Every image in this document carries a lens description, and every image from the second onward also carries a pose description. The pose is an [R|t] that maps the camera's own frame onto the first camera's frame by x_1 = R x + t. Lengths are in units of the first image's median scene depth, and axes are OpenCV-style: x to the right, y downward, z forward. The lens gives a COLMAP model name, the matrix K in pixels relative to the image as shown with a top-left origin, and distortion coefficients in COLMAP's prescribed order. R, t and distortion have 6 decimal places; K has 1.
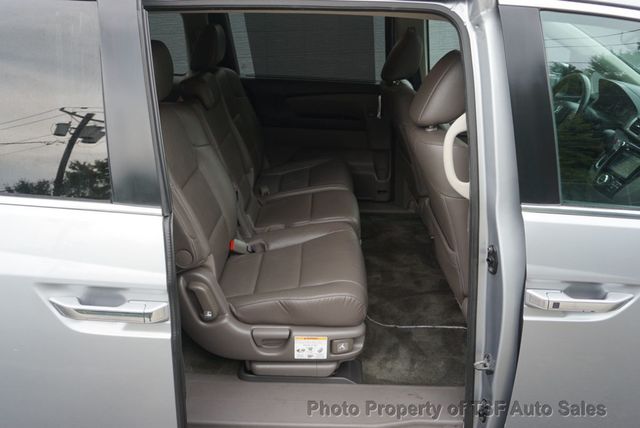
lens RADIAL K [[557.9, 0, 320.0], [0, 557.9, 214.0], [0, 0, 1]] dist [0.004540, -0.000872]
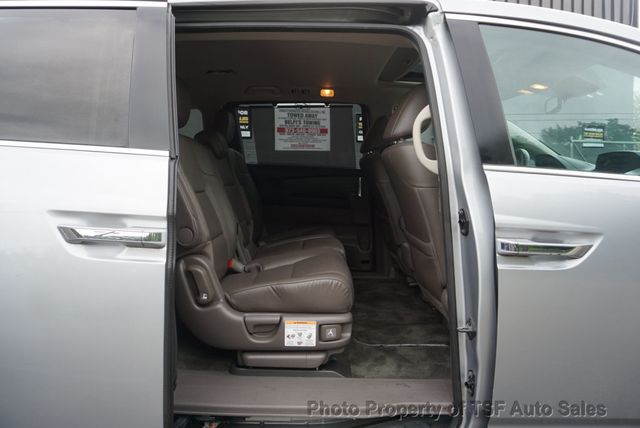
lens RADIAL K [[470.5, 0, 320.0], [0, 470.5, 214.0], [0, 0, 1]] dist [-0.025849, 0.000180]
pose [[0.999881, -0.002546, 0.015211, 0.007257], [0.007341, 0.945948, -0.324236, 0.310820], [-0.013564, 0.324309, 0.945854, 0.096397]]
